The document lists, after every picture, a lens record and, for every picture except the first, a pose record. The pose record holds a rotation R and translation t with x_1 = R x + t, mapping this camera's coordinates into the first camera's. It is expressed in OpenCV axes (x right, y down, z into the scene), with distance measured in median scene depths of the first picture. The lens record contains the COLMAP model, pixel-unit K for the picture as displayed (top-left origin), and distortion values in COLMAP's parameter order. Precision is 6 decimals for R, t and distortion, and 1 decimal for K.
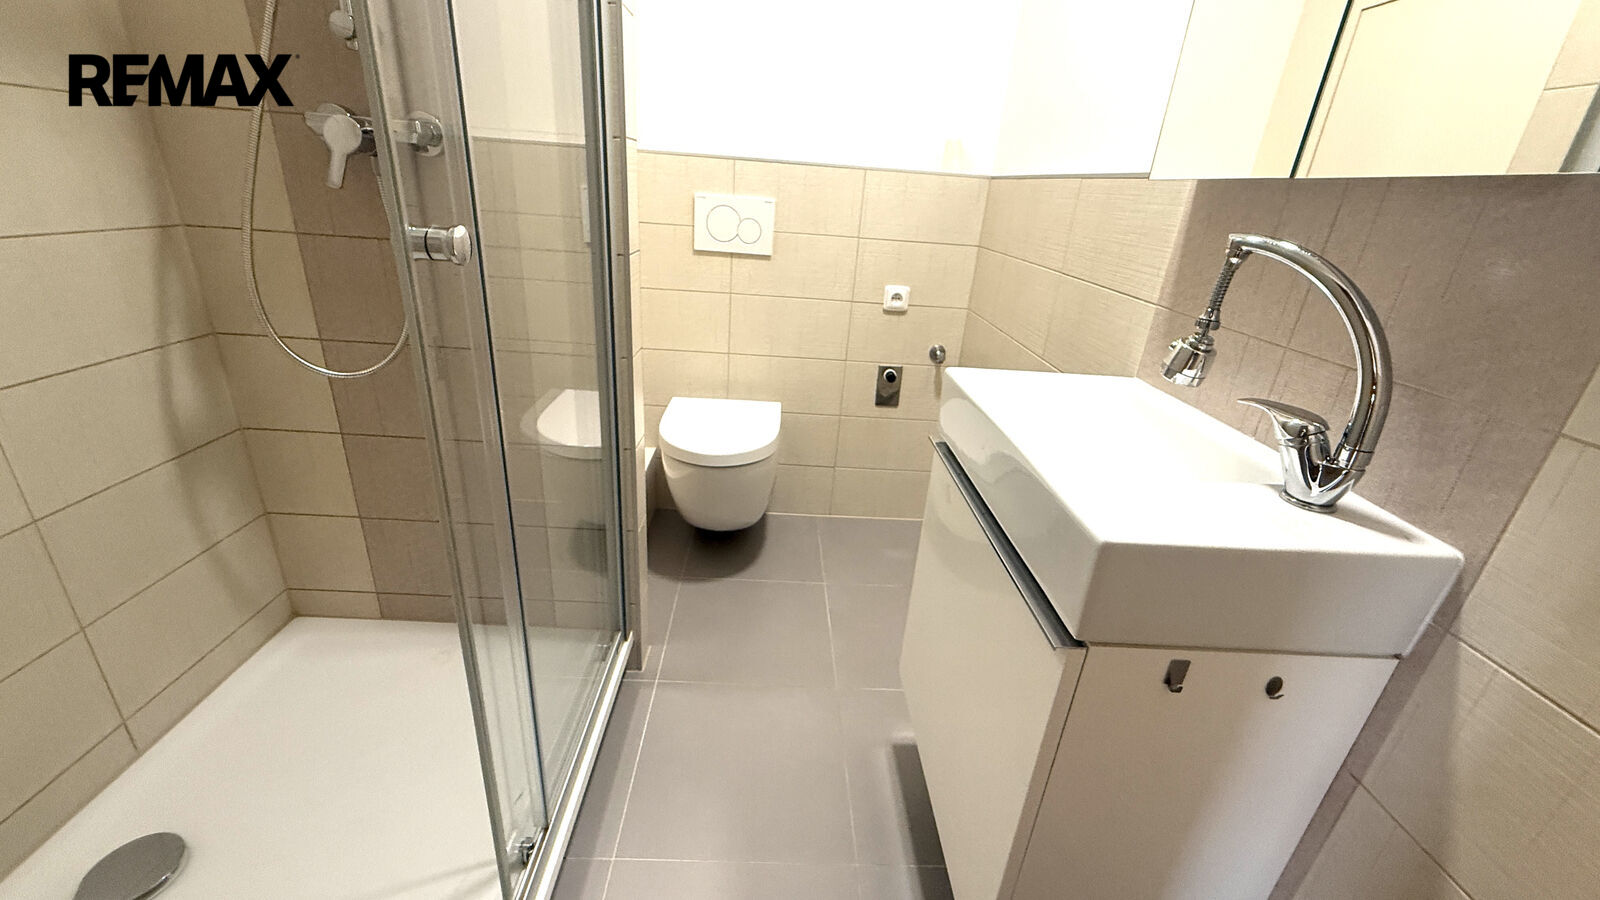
lens RADIAL K [[636.0, 0, 795.6], [0, 636.0, 450.7], [0, 0, 1]] dist [0.001373, -0.000084]
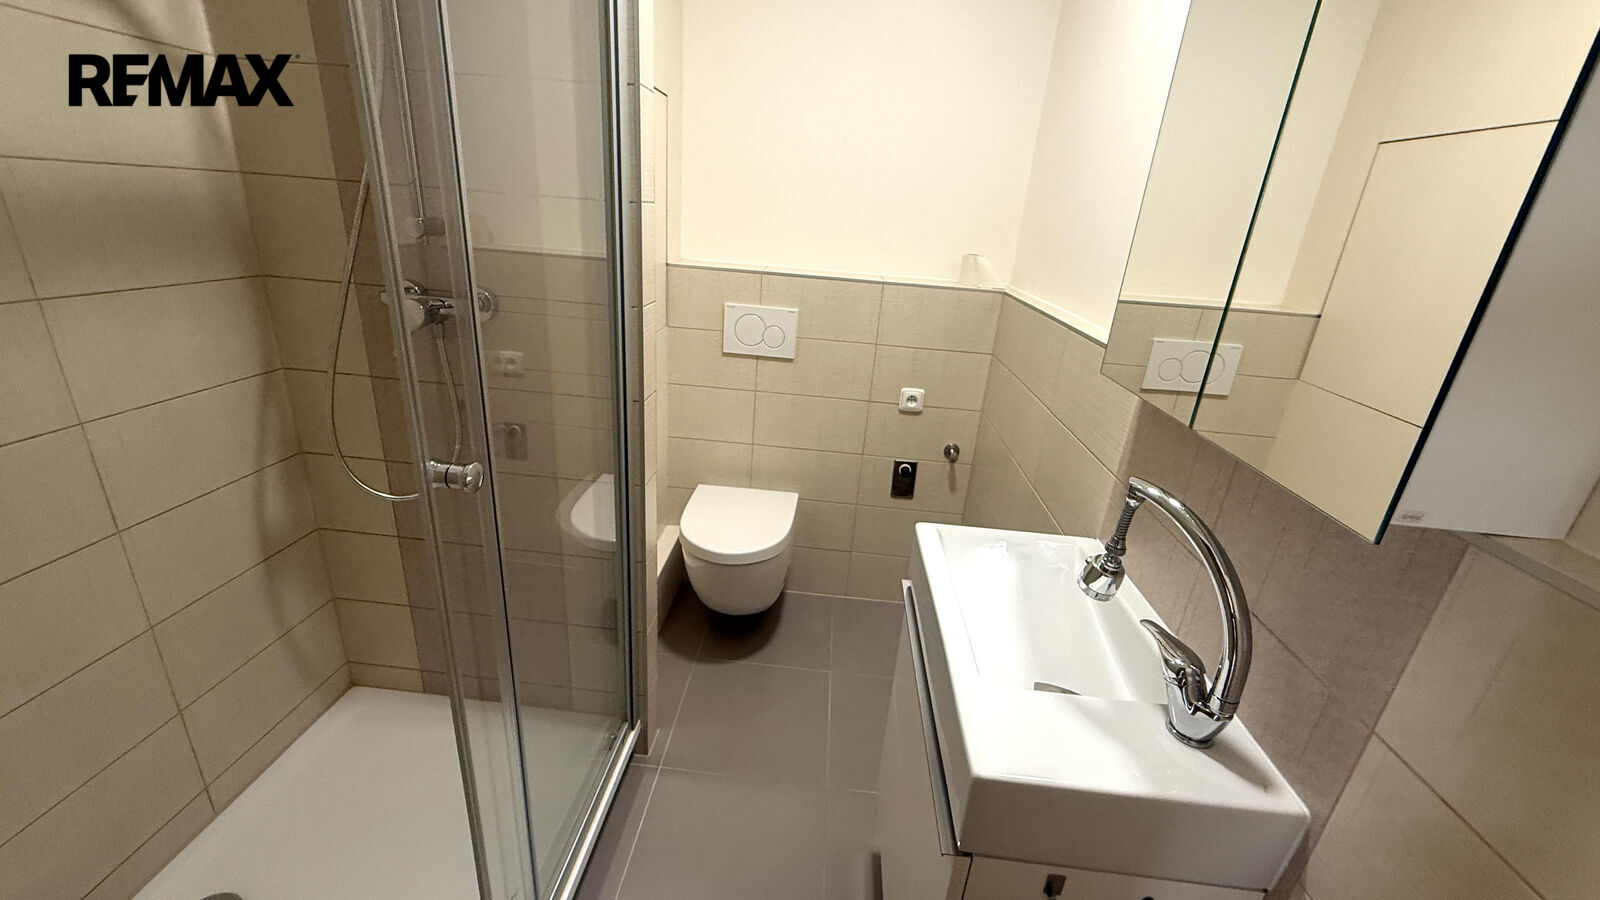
lens RADIAL K [[632.9, 0, 795.4], [0, 632.9, 452.1], [0, 0, 1]] dist [-0.000888, -0.000127]
pose [[0.995196, 0.039324, -0.089654, 0.091149], [-0.042807, 0.998388, -0.037267, -0.150497], [0.088044, 0.040926, 0.995275, -0.077664]]
